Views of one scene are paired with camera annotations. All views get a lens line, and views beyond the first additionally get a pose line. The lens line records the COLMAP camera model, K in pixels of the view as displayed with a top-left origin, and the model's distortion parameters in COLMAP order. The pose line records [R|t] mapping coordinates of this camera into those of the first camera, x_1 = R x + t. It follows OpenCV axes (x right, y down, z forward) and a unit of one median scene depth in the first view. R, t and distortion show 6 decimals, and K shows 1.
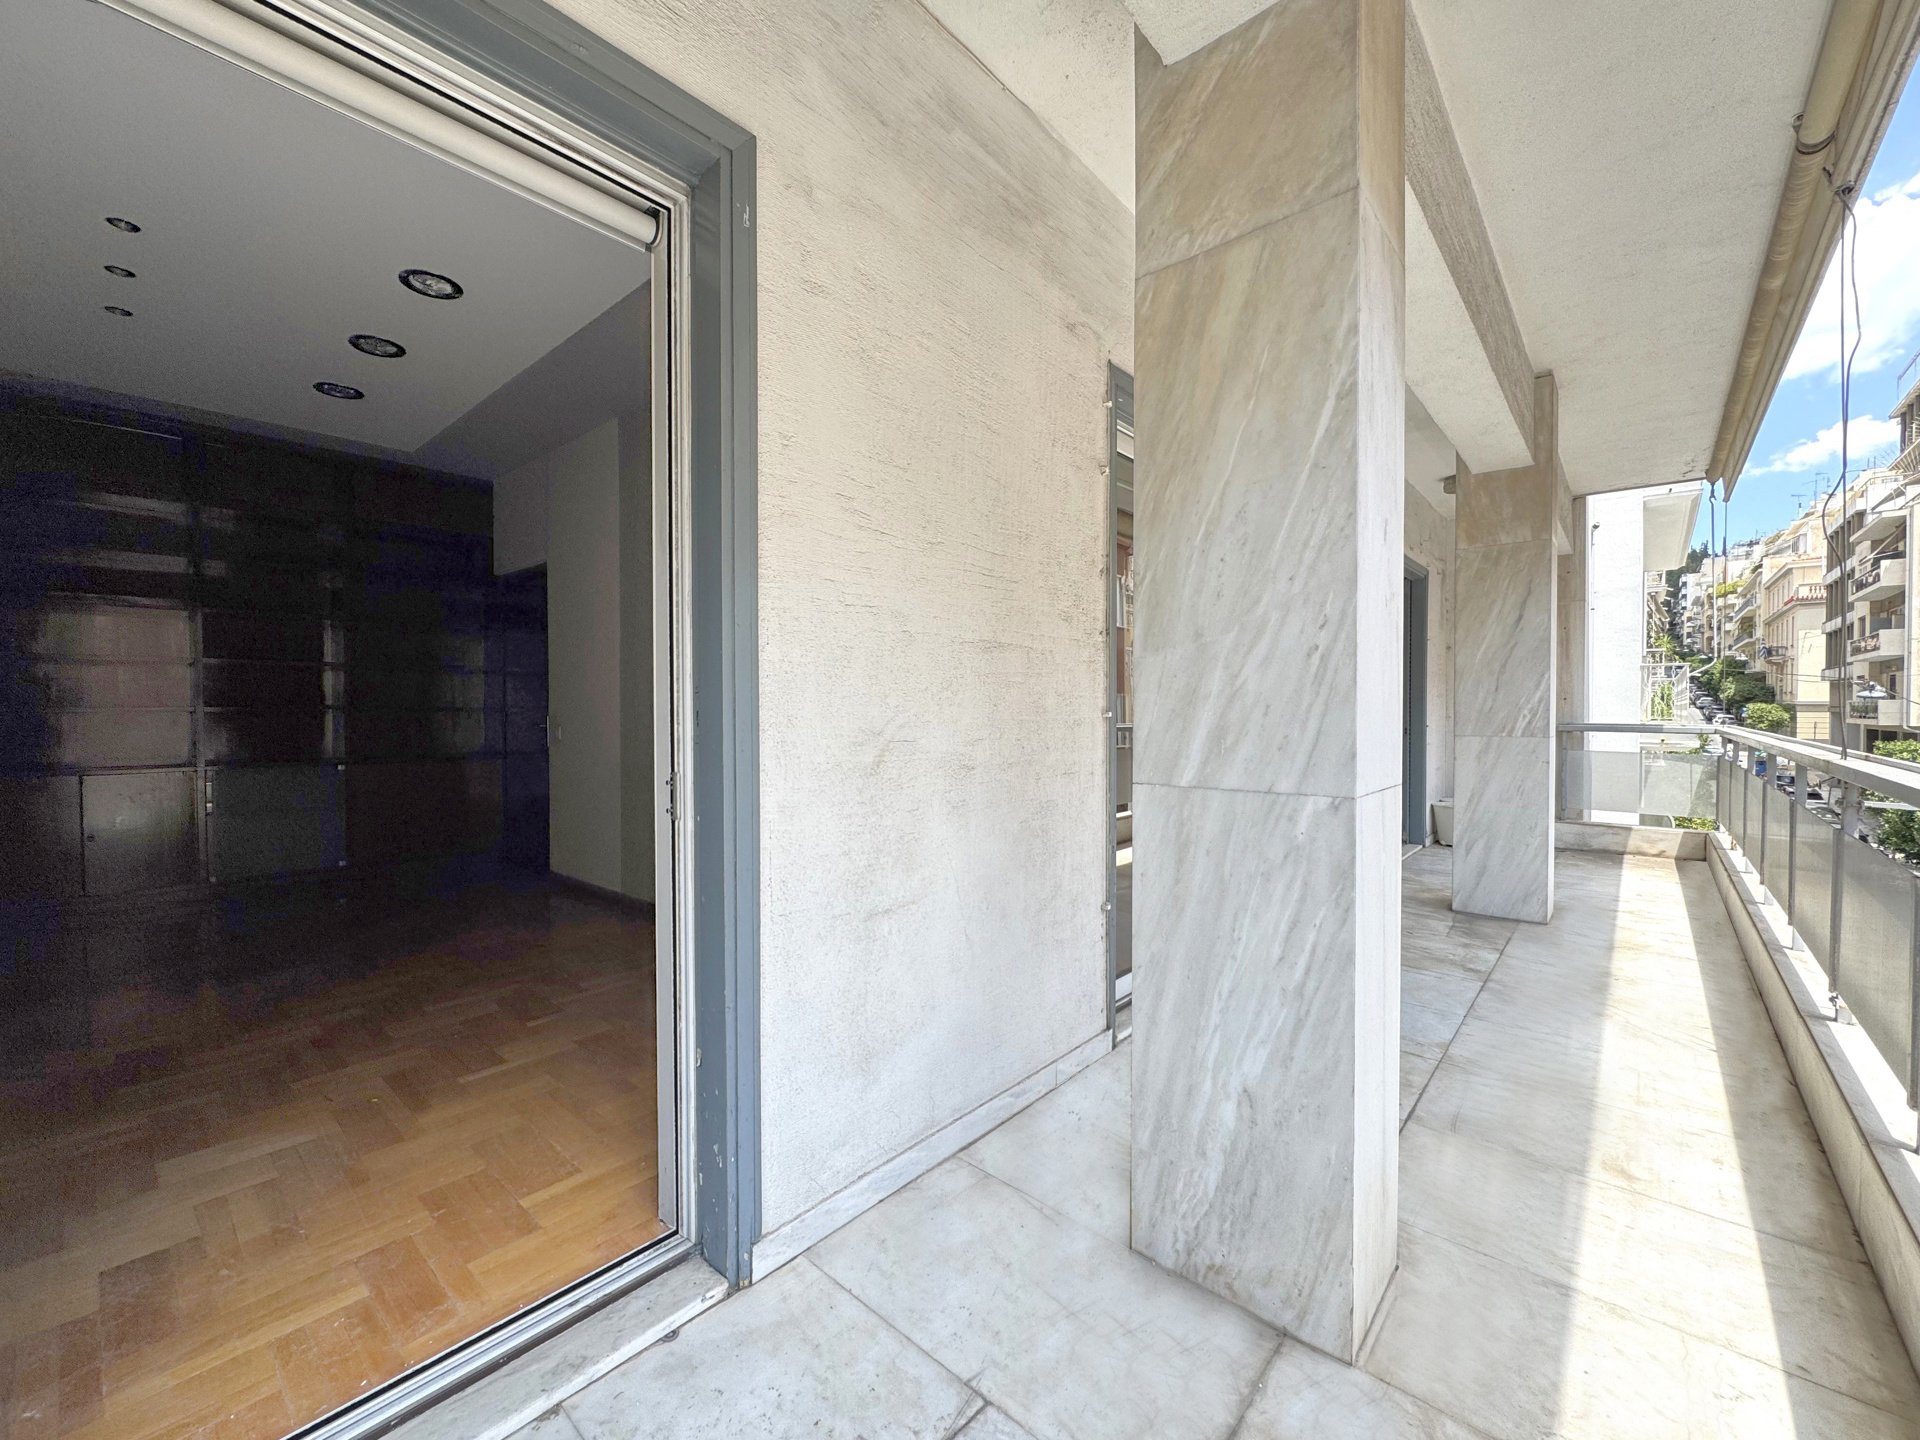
lens RADIAL K [[770.9, 0, 959.3], [0, 770.9, 714.9], [0, 0, 1]] dist [-0.004333, 0.000712]
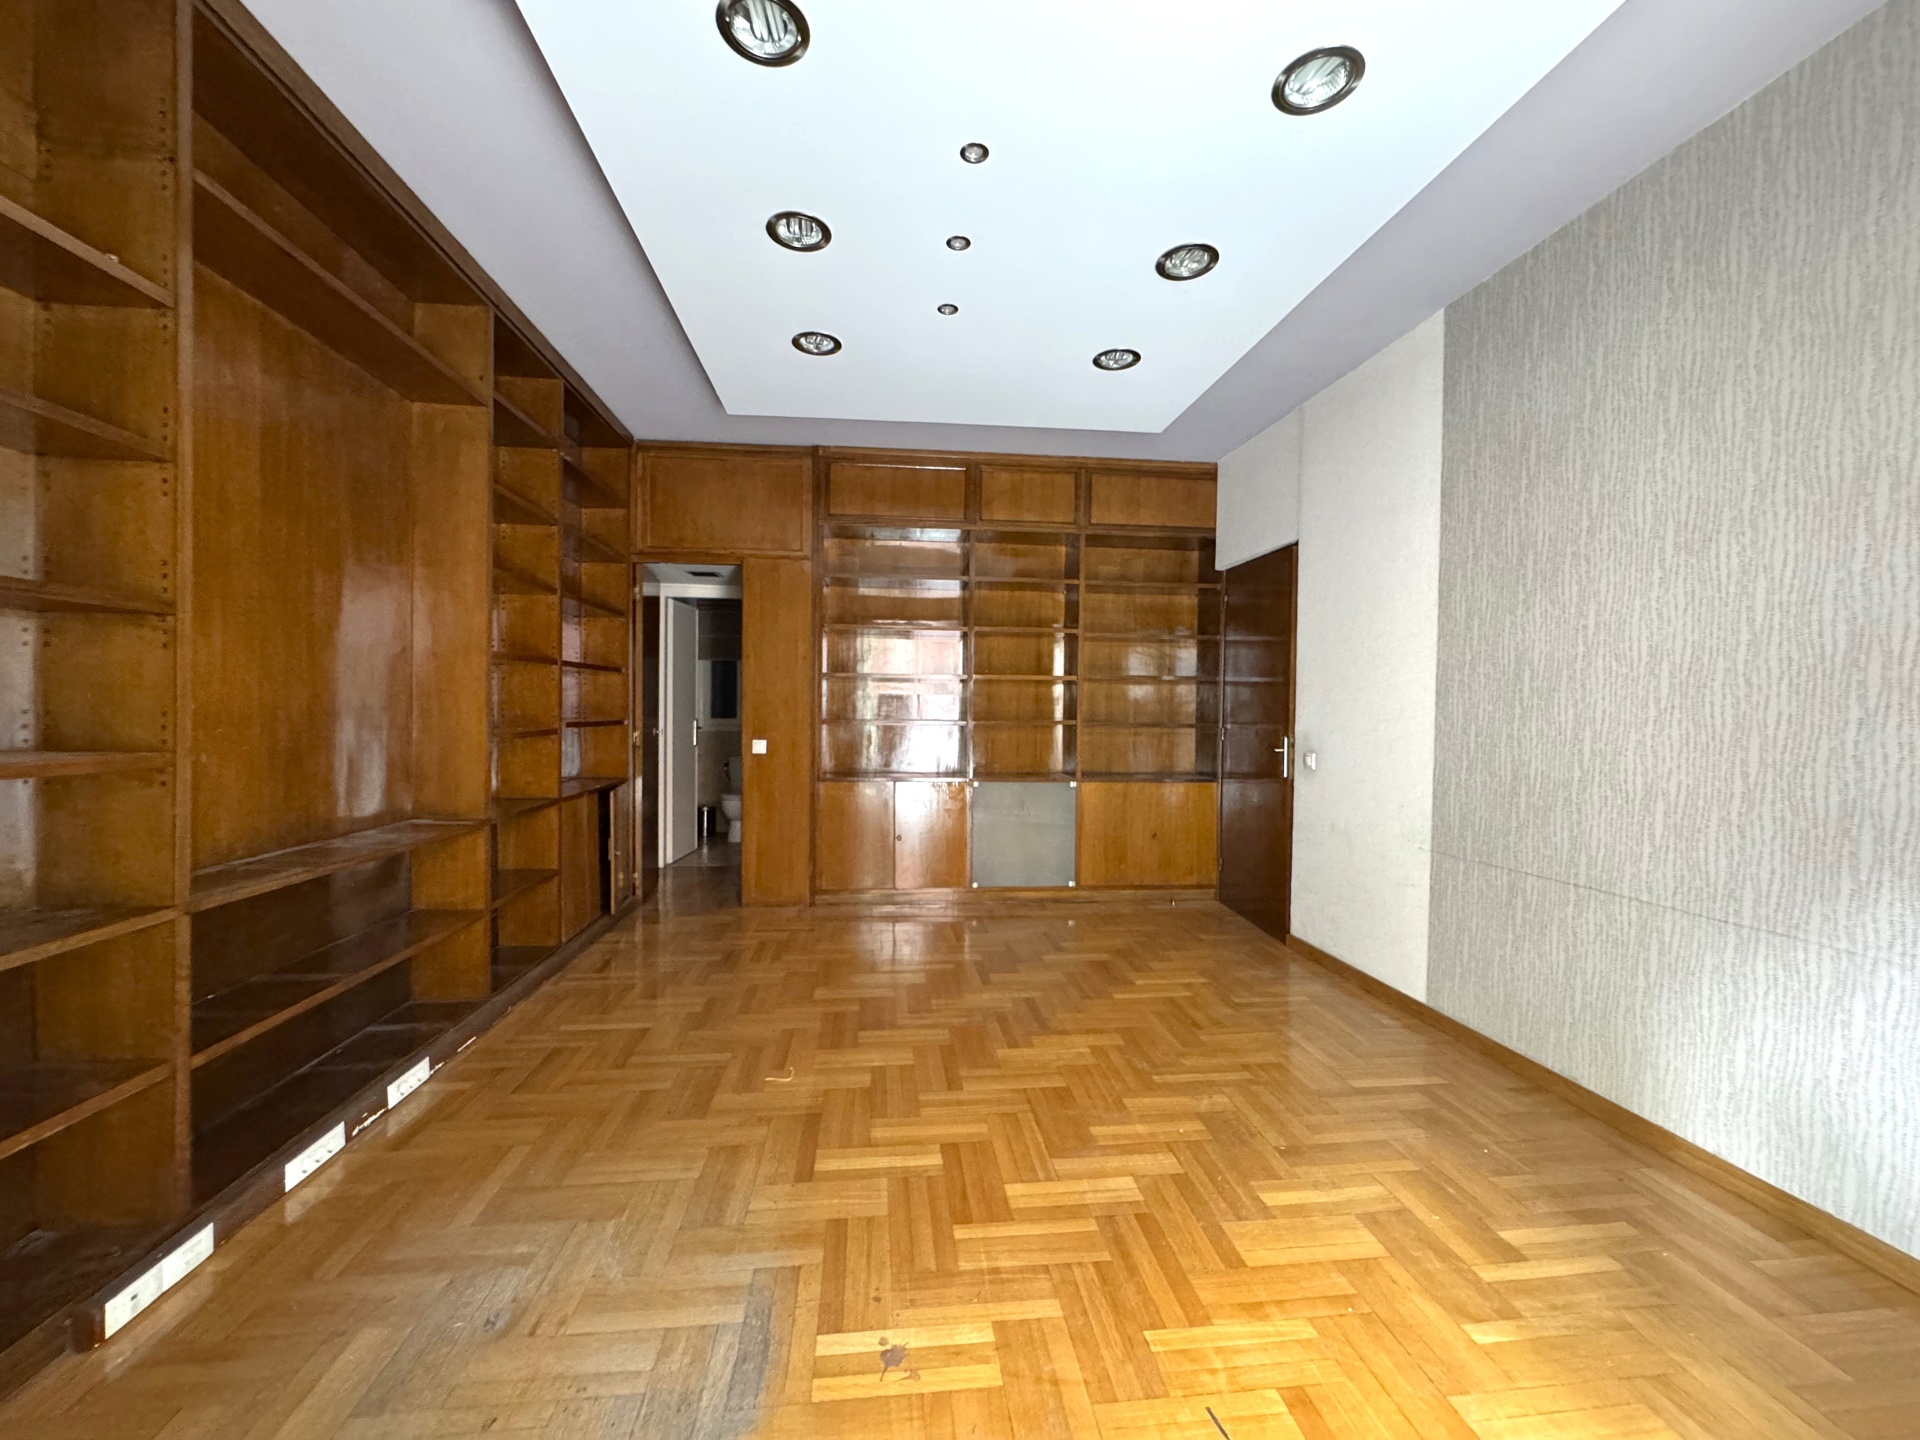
lens RADIAL K [[770.9, 0, 961.4], [0, 770.9, 719.1], [0, 0, 1]] dist [-0.004333, 0.000712]
pose [[0.740255, 0.018814, -0.672063, -0.280714], [-0.014733, 0.999822, 0.011761, -0.026333], [0.672164, 0.001195, 0.740401, 0.204725]]
